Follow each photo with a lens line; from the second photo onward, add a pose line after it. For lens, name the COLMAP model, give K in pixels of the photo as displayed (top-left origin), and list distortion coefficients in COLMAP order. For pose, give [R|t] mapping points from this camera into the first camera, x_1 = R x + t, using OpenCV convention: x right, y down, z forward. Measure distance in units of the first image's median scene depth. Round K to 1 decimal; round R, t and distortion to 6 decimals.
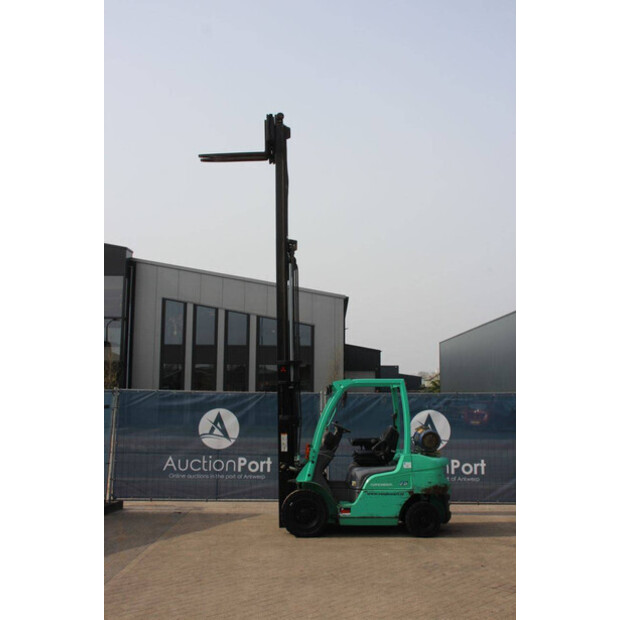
lens RADIAL K [[676.9, 0, 307.6], [0, 676.9, 307.0], [0, 0, 1]] dist [-0.039392, 0.000000]
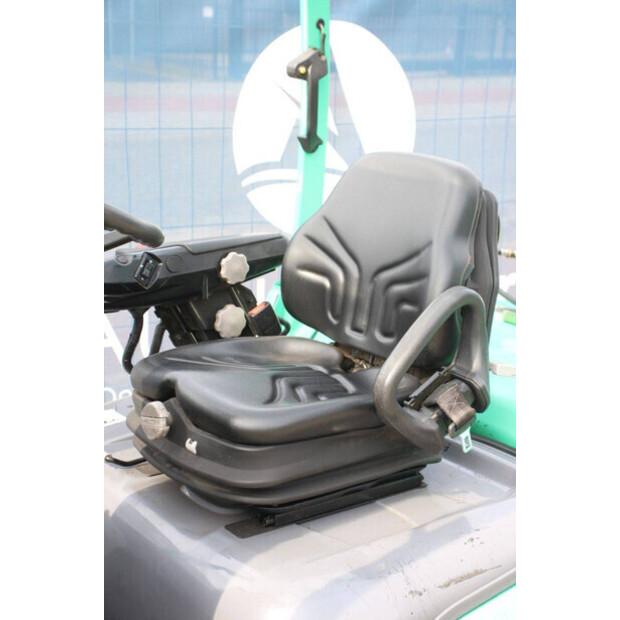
lens RADIAL K [[1178.0, 0, 308.8], [0, 1178.0, 308.3], [0, 0, 1]] dist [0.322745, 0.000000]
pose [[0.812444, -0.130878, 0.568160, -0.022181], [-0.098534, 0.929641, 0.355046, 0.111568], [-0.574653, -0.344438, 0.742385, 0.745620]]
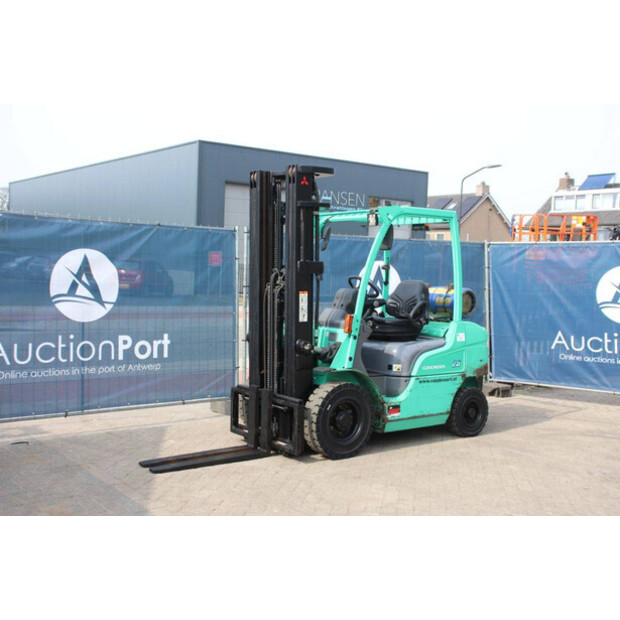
lens RADIAL K [[777.7, 0, 313.5], [0, 777.7, 313.2], [0, 0, 1]] dist [0.044814, 0.000000]
pose [[0.791135, -0.016253, 0.611426, -0.380566], [-0.105880, 0.980916, 0.163074, 0.082274], [-0.602408, -0.193752, 0.774316, 0.407412]]
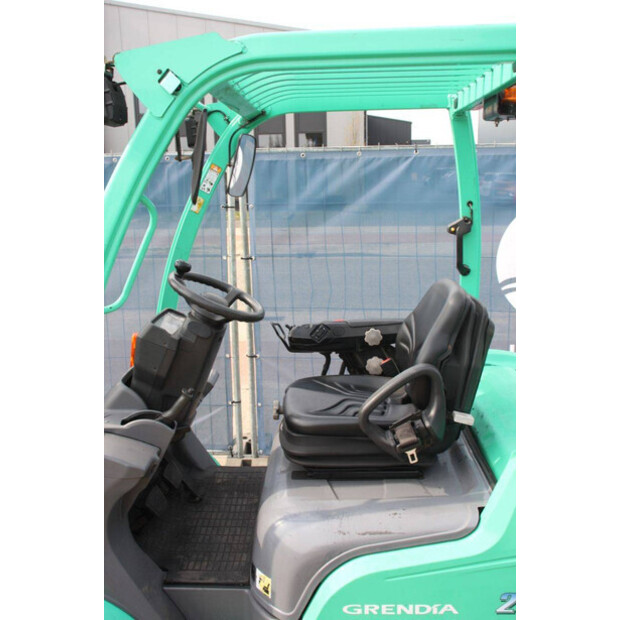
lens RADIAL K [[622.3, 0, 311.1], [0, 622.3, 313.1], [0, 0, 1]] dist [-0.057868, 0.000000]
pose [[0.998384, -0.016616, -0.054336, 0.079763], [0.034235, 0.939129, 0.341854, 0.103795], [0.045348, -0.343162, 0.938181, 0.723908]]
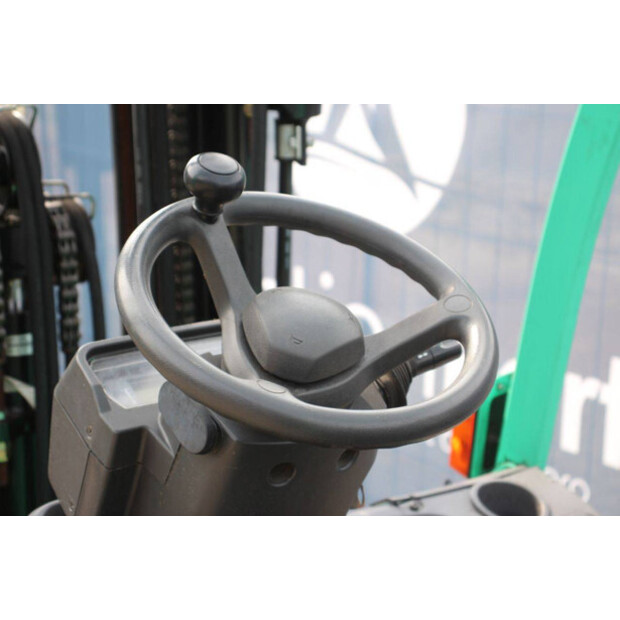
lens RADIAL K [[1392.7, 0, 310.4], [0, 1392.7, 309.6], [0, 0, 1]] dist [0.183255, 0.000000]
pose [[0.572422, 0.192226, -0.797109, 0.127553], [0.118945, 0.942383, 0.312676, 0.125597], [0.811286, -0.273795, 0.516577, 0.835169]]
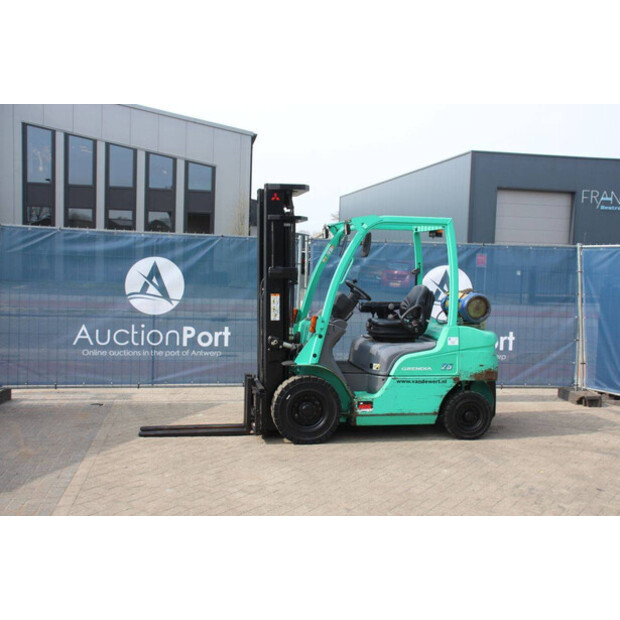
lens RADIAL K [[711.9, 0, 309.5], [0, 711.9, 310.5], [0, 0, 1]] dist [-0.013466, 0.000000]
pose [[0.982201, 0.009472, 0.187596, -0.115197], [-0.048053, 0.978163, 0.202206, 0.051593], [-0.181584, -0.207621, 0.961208, 0.273677]]
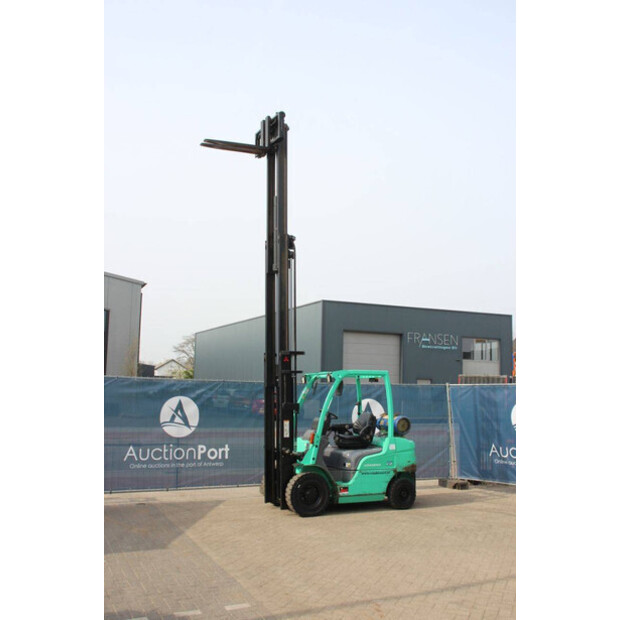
lens RADIAL K [[676.9, 0, 315.5], [0, 676.9, 309.5], [0, 0, 1]] dist [-0.039392, 0.000000]
pose [[0.902273, 0.060061, 0.426961, -0.392090], [-0.067866, 0.997690, 0.003071, 0.008254], [-0.425791, -0.031746, 0.904265, 0.032081]]
